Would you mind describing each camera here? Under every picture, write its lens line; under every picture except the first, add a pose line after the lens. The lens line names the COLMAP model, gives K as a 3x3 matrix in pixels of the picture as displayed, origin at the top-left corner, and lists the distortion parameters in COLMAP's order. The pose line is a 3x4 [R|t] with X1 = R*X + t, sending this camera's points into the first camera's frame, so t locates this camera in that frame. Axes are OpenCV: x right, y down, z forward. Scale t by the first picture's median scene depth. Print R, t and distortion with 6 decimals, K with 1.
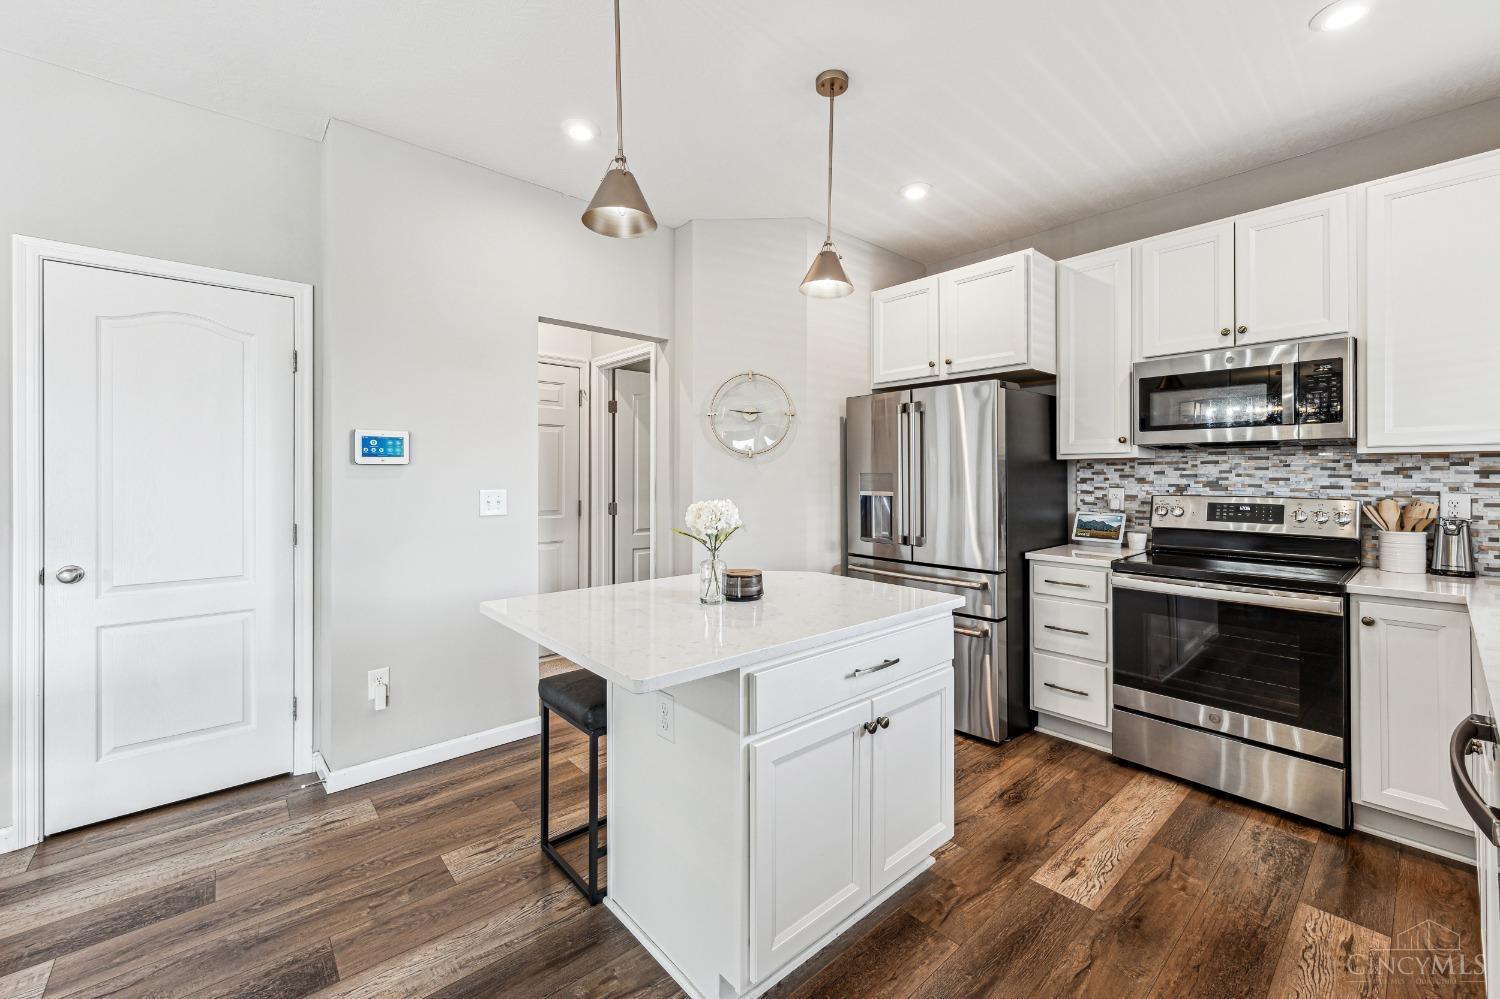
lens RADIAL K [[602.7, 0, 751.7], [0, 602.7, 474.7], [0, 0, 1]] dist [-0.004094, 0.000880]
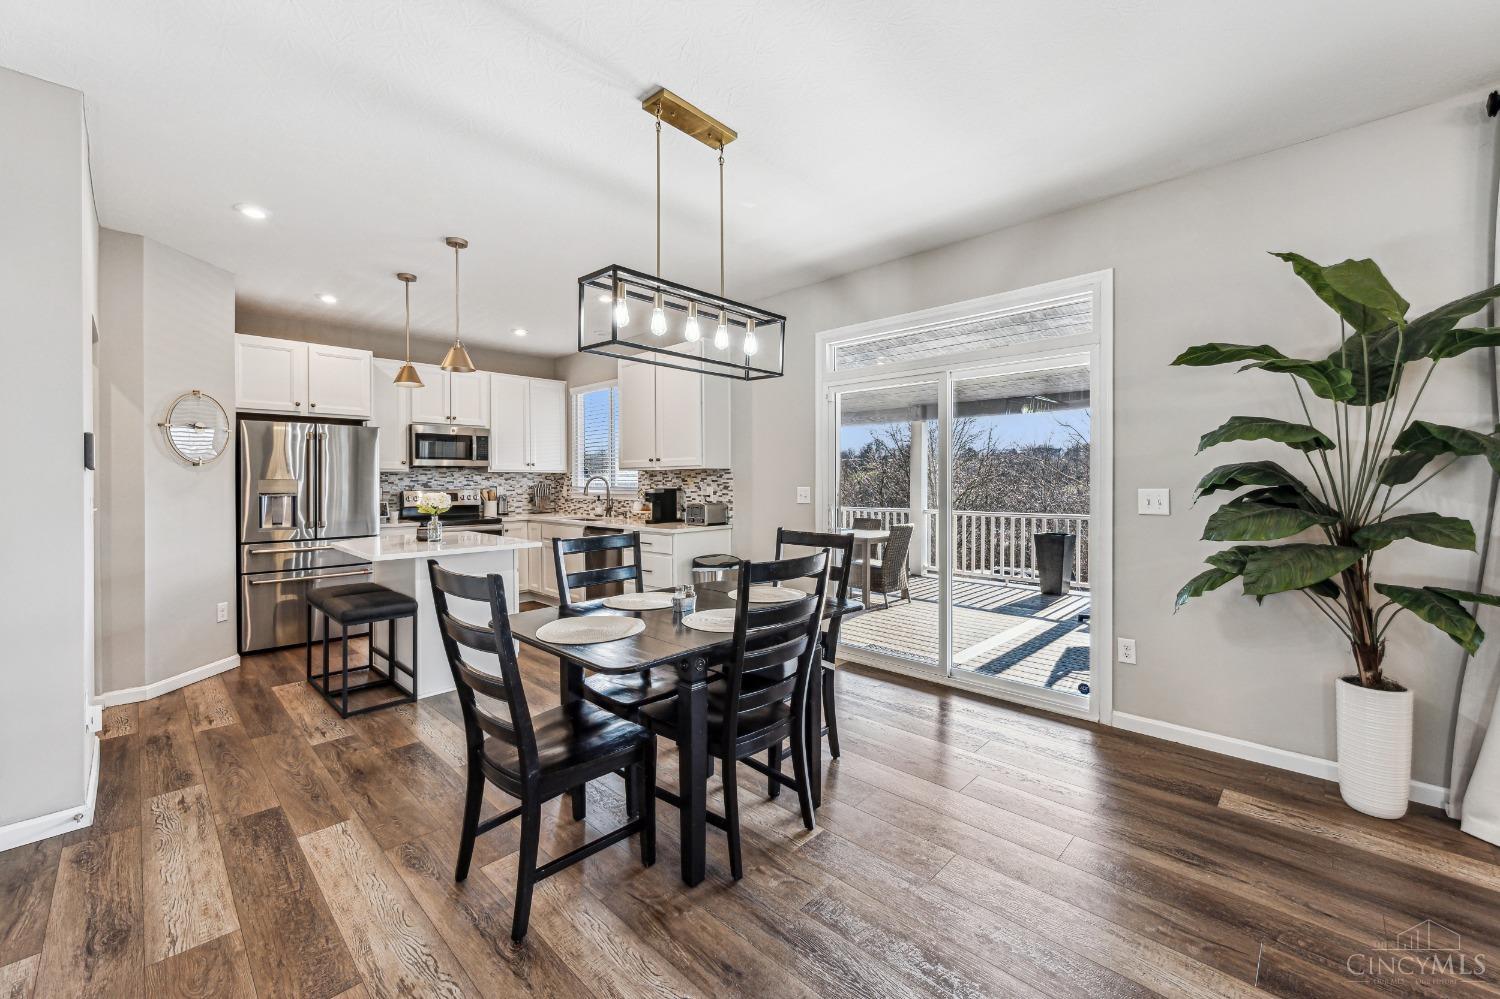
lens RADIAL K [[602.7, 0, 752.4], [0, 602.7, 483.3], [0, 0, 1]] dist [-0.004094, 0.000880]
pose [[-0.087764, -0.007447, 0.996113, -1.729668], [0.000962, 0.999971, 0.007561, -0.004832], [-0.996141, 0.001622, -0.087755, 0.059632]]
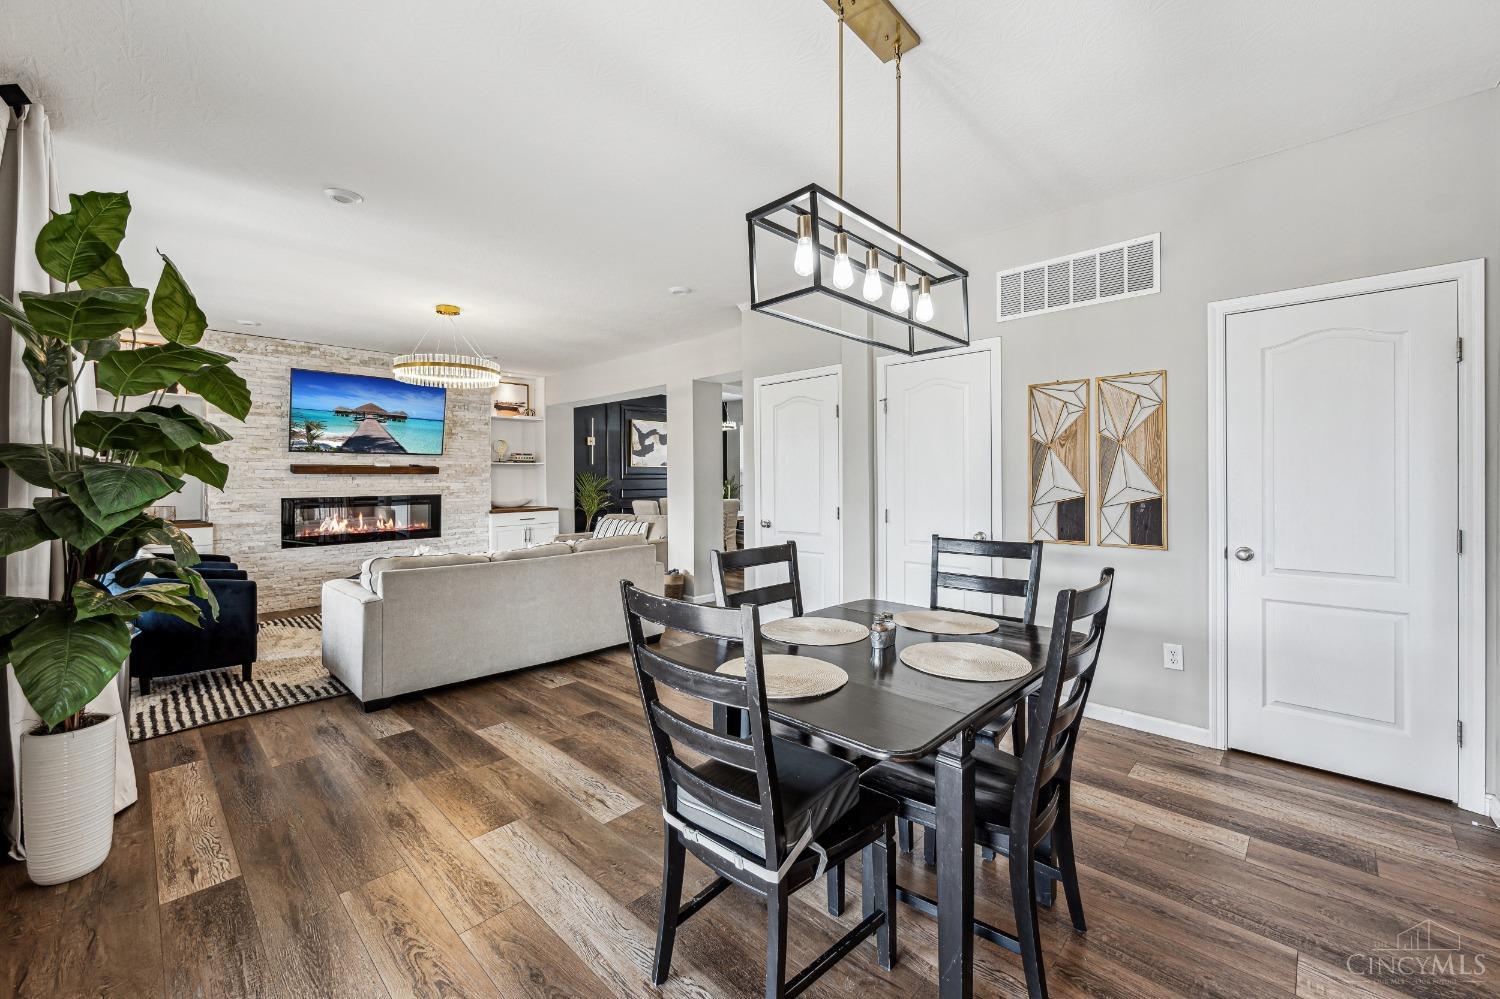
lens RADIAL K [[602.7, 0, 741.2], [0, 602.7, 481.0], [0, 0, 1]] dist [-0.004094, 0.000880]
pose [[0.078075, 0.001319, -0.996947, 0.059857], [0.004073, 0.999990, 0.001642, 0.002719], [0.996939, -0.004189, 0.078069, -0.159461]]
